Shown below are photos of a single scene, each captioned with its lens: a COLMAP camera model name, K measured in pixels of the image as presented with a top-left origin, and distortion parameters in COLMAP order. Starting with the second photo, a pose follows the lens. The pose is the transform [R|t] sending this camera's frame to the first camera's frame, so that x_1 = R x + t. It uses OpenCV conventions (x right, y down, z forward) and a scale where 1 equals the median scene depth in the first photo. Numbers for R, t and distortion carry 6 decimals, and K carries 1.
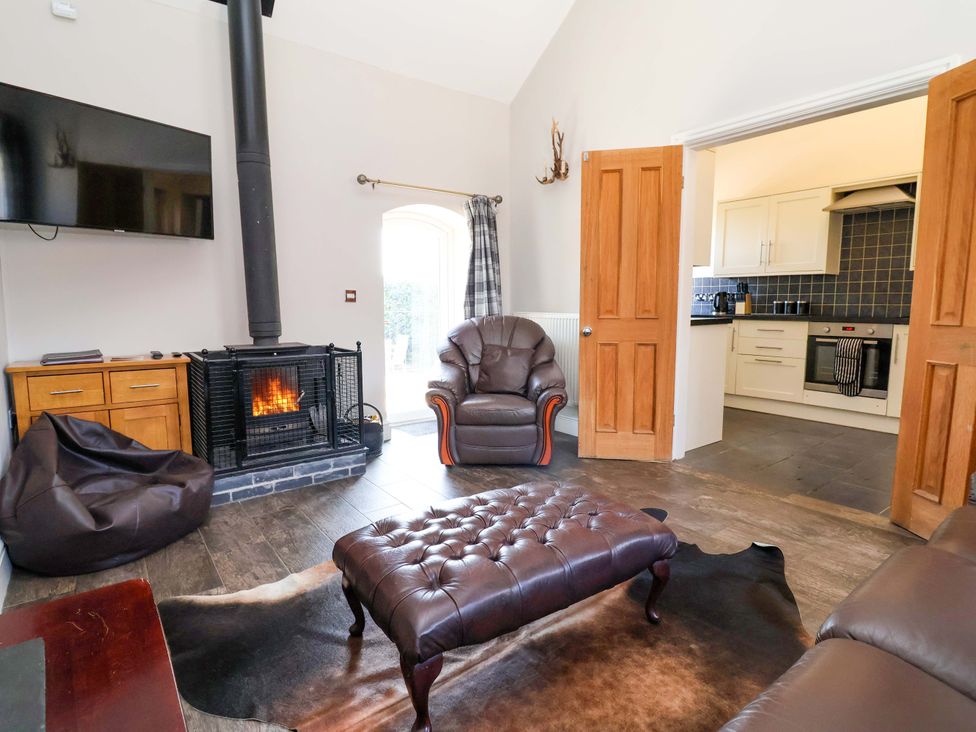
lens RADIAL K [[508.9, 0, 489.3], [0, 508.9, 364.3], [0, 0, 1]] dist [0.001363, -0.014295]
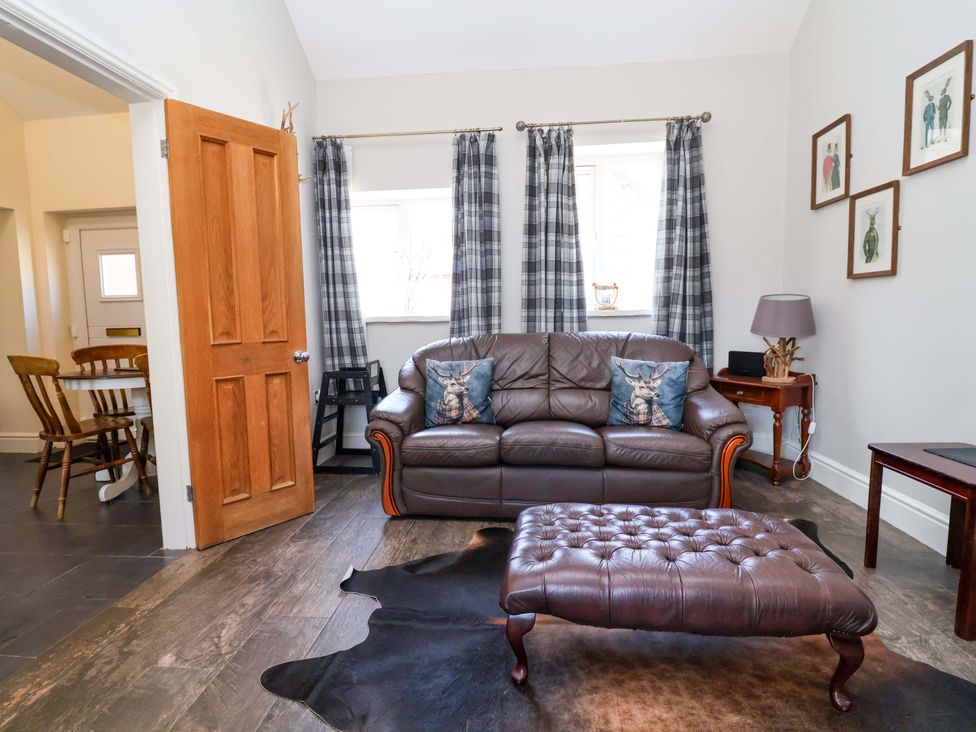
lens RADIAL K [[508.9, 0, 485.3], [0, 508.9, 363.5], [0, 0, 1]] dist [0.001363, -0.014295]
pose [[-0.738349, -0.044560, 0.672945, -0.177074], [0.103084, 0.978634, 0.177905, -0.112046], [-0.666494, 0.200726, -0.717980, 0.912778]]
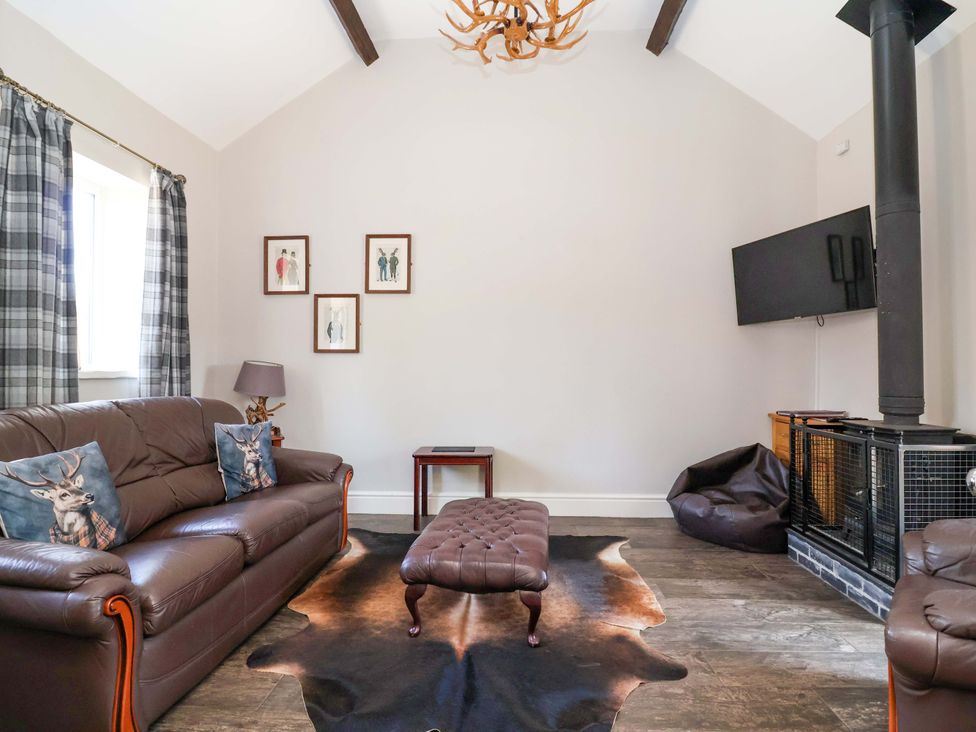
lens RADIAL K [[508.9, 0, 483.0], [0, 508.9, 365.2], [0, 0, 1]] dist [0.001363, -0.014295]
pose [[-0.656912, -0.005176, -0.753949, 0.576590], [-0.085131, 0.994091, 0.067349, -0.120428], [0.749145, 0.108427, -0.653471, 0.939541]]
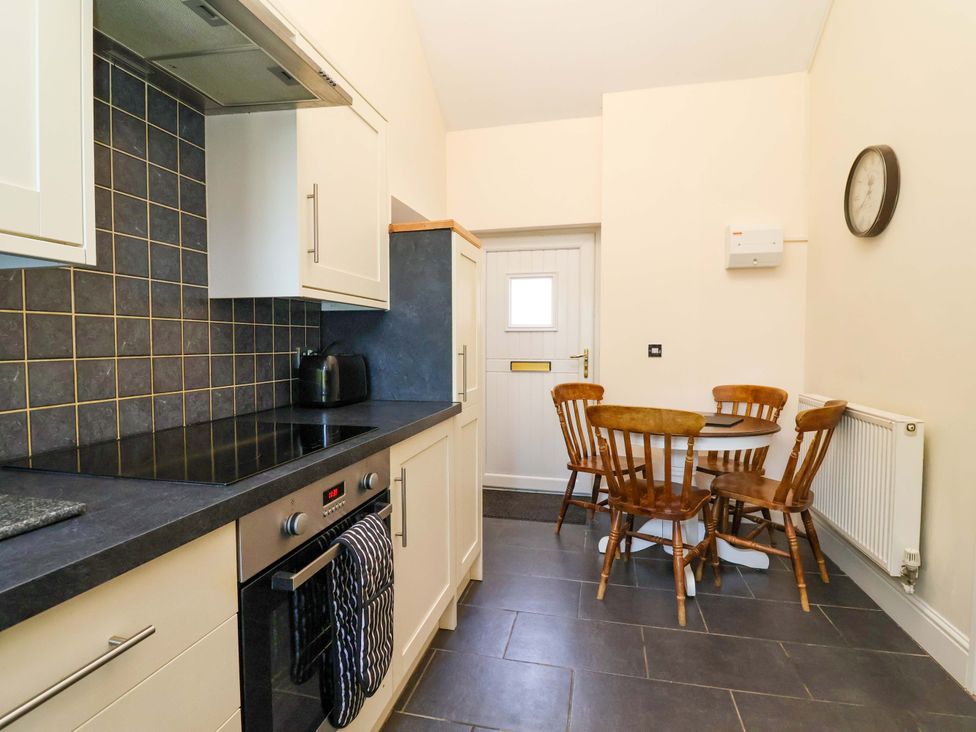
lens RADIAL K [[508.9, 0, 482.7], [0, 508.9, 364.0], [0, 0, 1]] dist [0.001363, -0.014295]
pose [[-0.626497, -0.027565, 0.778936, 0.562861], [0.097314, 0.988788, 0.113260, -0.201423], [-0.773325, 0.146759, -0.616791, 1.373355]]
